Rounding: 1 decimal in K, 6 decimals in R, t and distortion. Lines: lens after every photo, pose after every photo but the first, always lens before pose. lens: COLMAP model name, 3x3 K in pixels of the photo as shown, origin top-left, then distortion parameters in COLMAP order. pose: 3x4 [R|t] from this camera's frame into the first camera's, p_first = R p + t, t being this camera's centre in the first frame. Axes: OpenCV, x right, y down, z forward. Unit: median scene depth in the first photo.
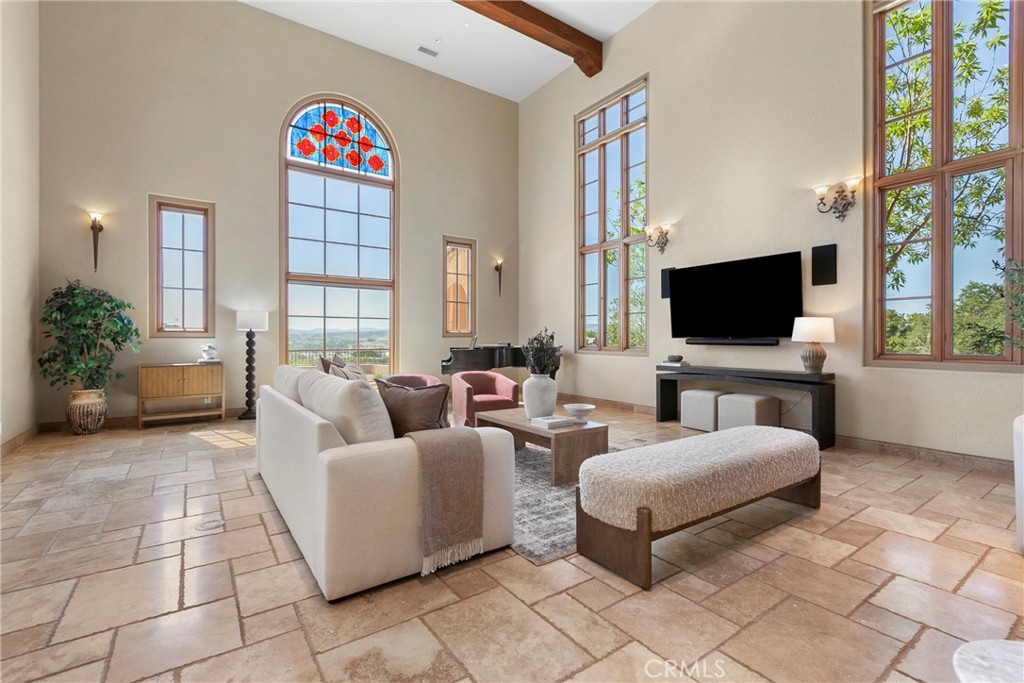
lens RADIAL K [[472.6, 0, 509.8], [0, 472.6, 336.9], [0, 0, 1]] dist [-0.004750, 0.000264]
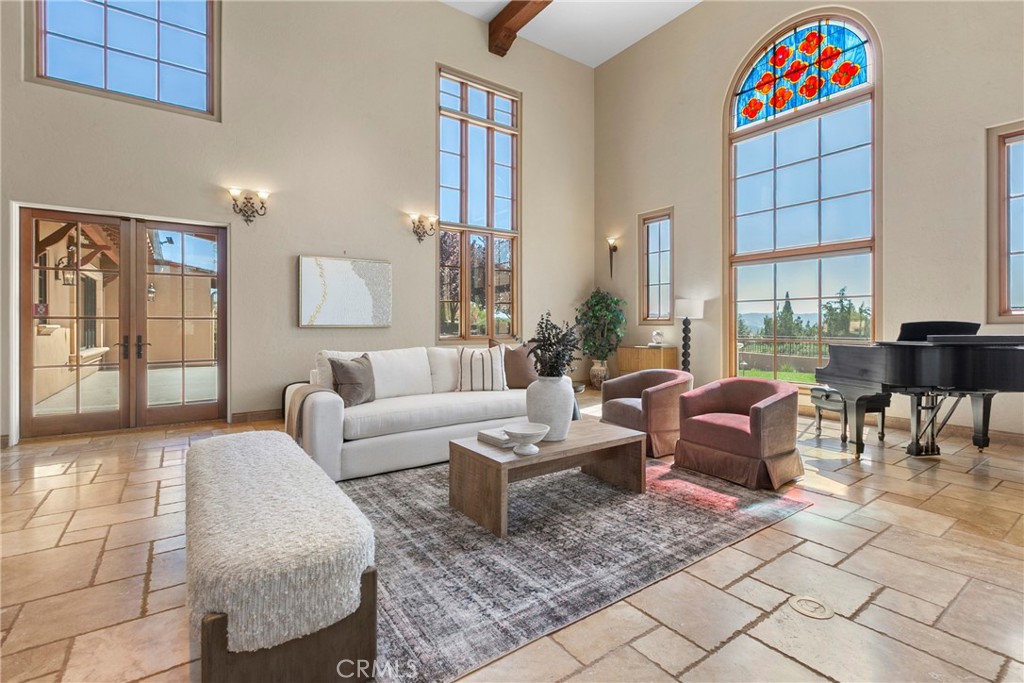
lens RADIAL K [[472.6, 0, 507.4], [0, 472.6, 329.2], [0, 0, 1]] dist [-0.004750, 0.000264]
pose [[-0.014053, 0.009548, -0.999856, 0.473365], [0.005155, 0.999942, 0.009476, -0.000837], [0.999888, -0.005021, -0.014101, 0.569938]]
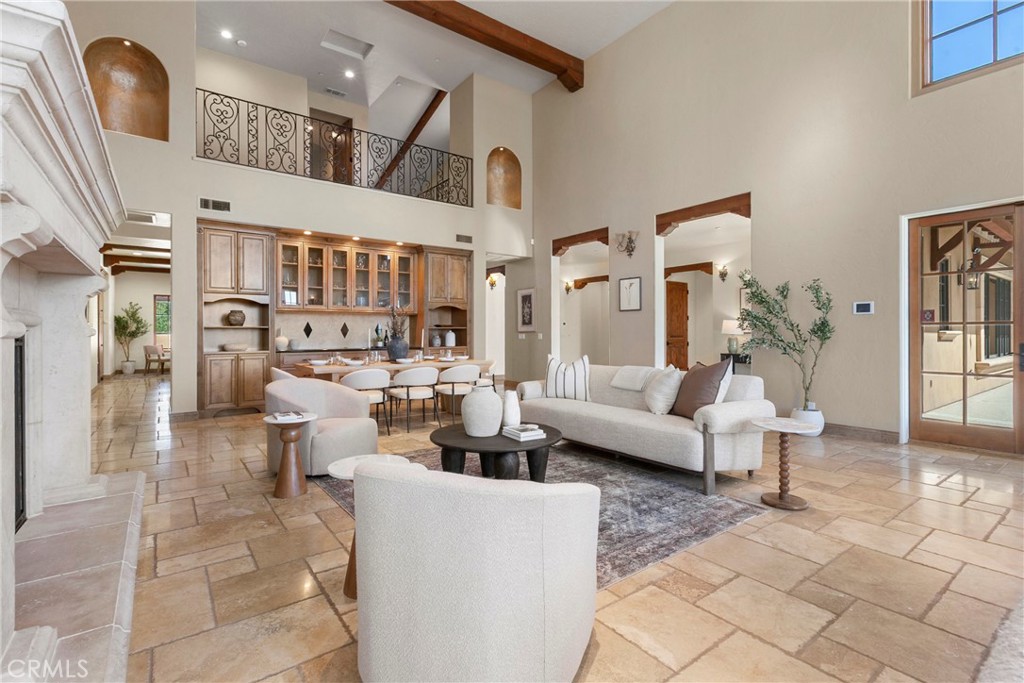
lens RADIAL K [[472.6, 0, 512.9], [0, 472.6, 334.2], [0, 0, 1]] dist [-0.004750, 0.000264]
pose [[-0.999918, 0.005024, -0.011758, 0.415191], [0.005045, 0.999986, -0.001755, -0.001179], [0.011749, -0.001814, -0.999929, 0.567652]]
